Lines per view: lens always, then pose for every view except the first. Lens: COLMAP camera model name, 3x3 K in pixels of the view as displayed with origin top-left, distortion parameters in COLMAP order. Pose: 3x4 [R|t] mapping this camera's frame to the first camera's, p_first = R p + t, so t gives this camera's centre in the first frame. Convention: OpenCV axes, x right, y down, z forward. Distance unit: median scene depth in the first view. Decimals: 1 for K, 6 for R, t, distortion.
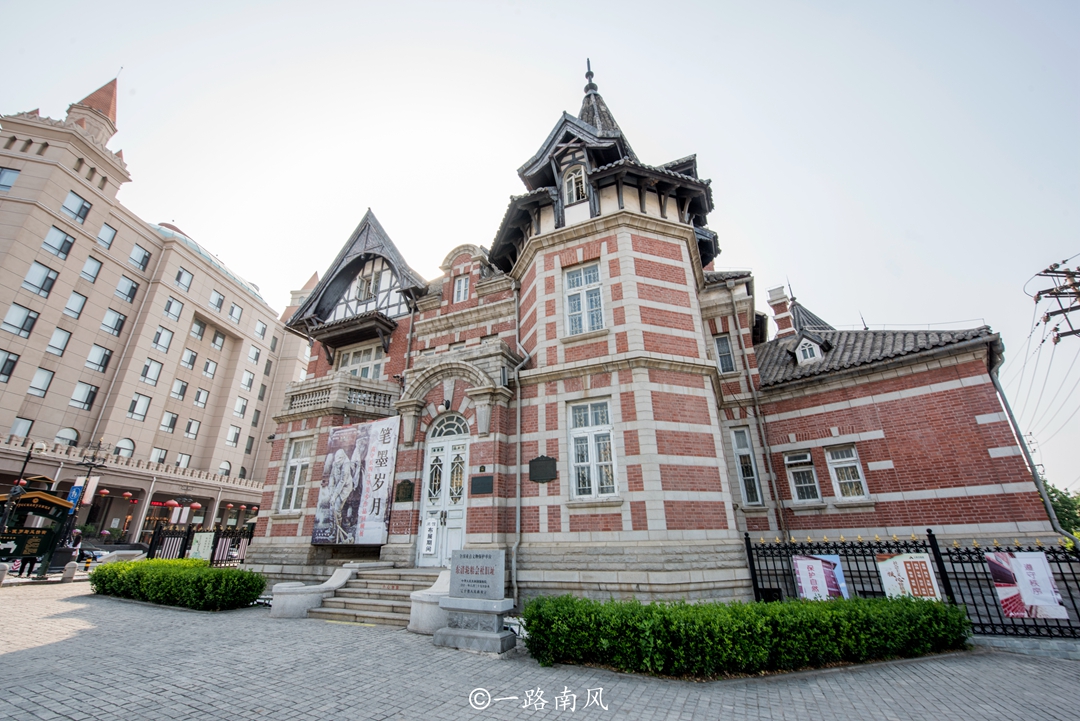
lens RADIAL K [[434.4, 0, 535.9], [0, 434.4, 362.6], [0, 0, 1]] dist [-0.015676, -0.000517]
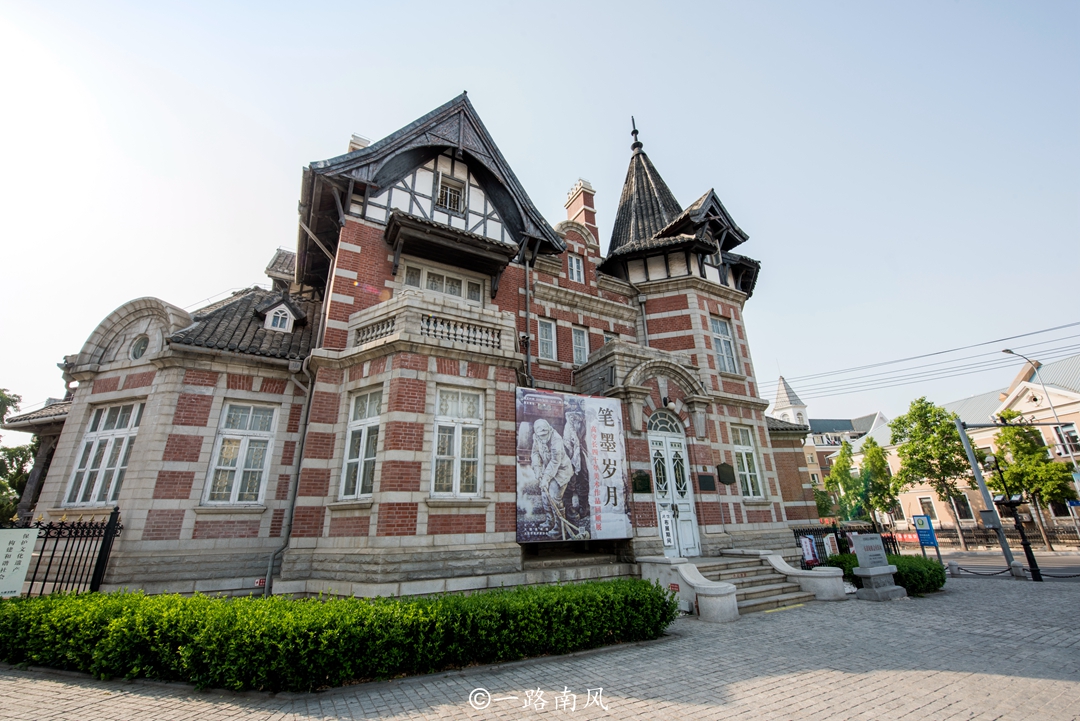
lens RADIAL K [[434.4, 0, 535.9], [0, 434.4, 362.6], [0, 0, 1]] dist [-0.015676, -0.000517]
pose [[0.593952, 0.277959, 0.754957, -1.191028], [-0.289667, 0.949366, -0.121645, 0.223274], [-0.750543, -0.146435, 0.644393, 0.578607]]
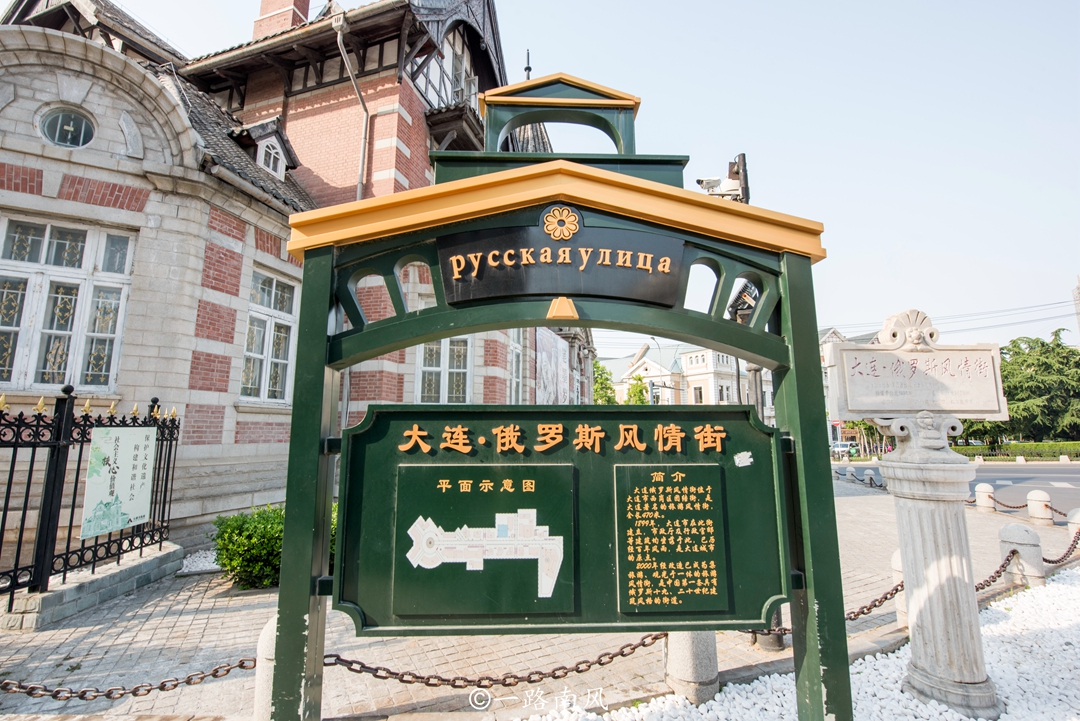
lens RADIAL K [[441.7, 0, 539.9], [0, 441.7, 374.1], [0, 0, 1]] dist [0.000679, 0.000062]
pose [[-0.074233, 0.150104, 0.985879, -1.525520], [-0.380372, 0.909607, -0.167132, 0.460734], [-0.921850, -0.387407, -0.010428, 1.140275]]
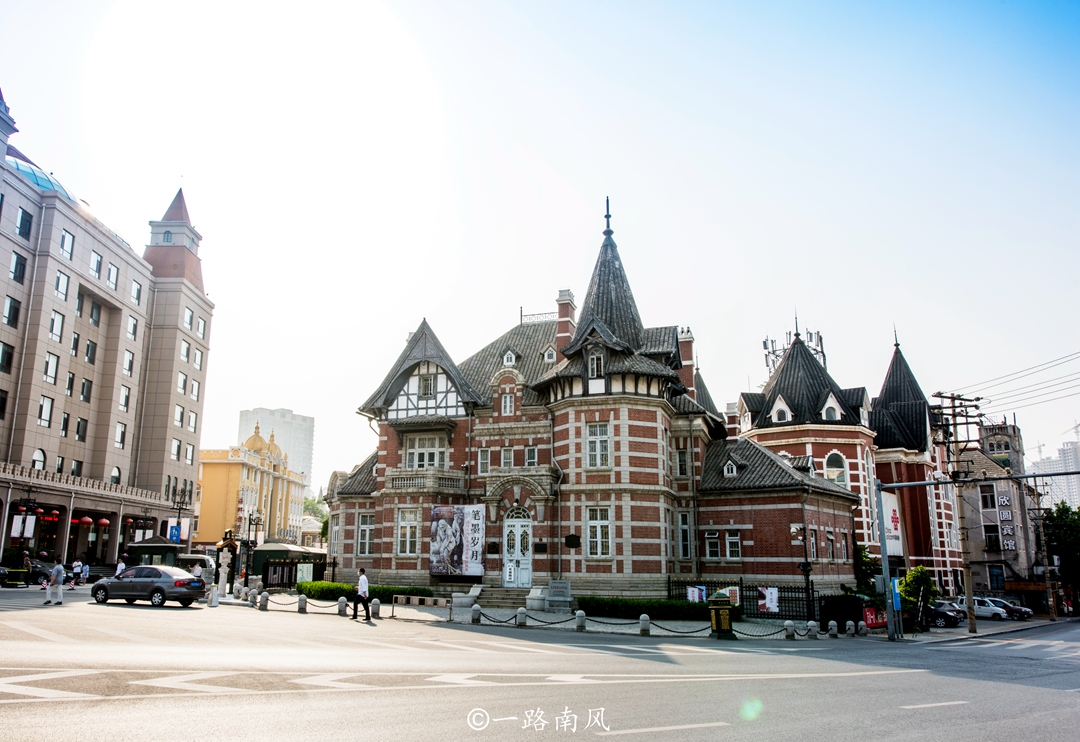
lens RADIAL K [[787.2, 0, 499.4], [0, 787.2, 402.2], [0, 0, 1]] dist [0.002682, 0.002008]
pose [[0.996618, 0.038042, 0.072840, -0.521569], [-0.051151, 0.980921, 0.187559, -0.889285], [-0.064315, -0.190650, 0.979549, -2.038154]]
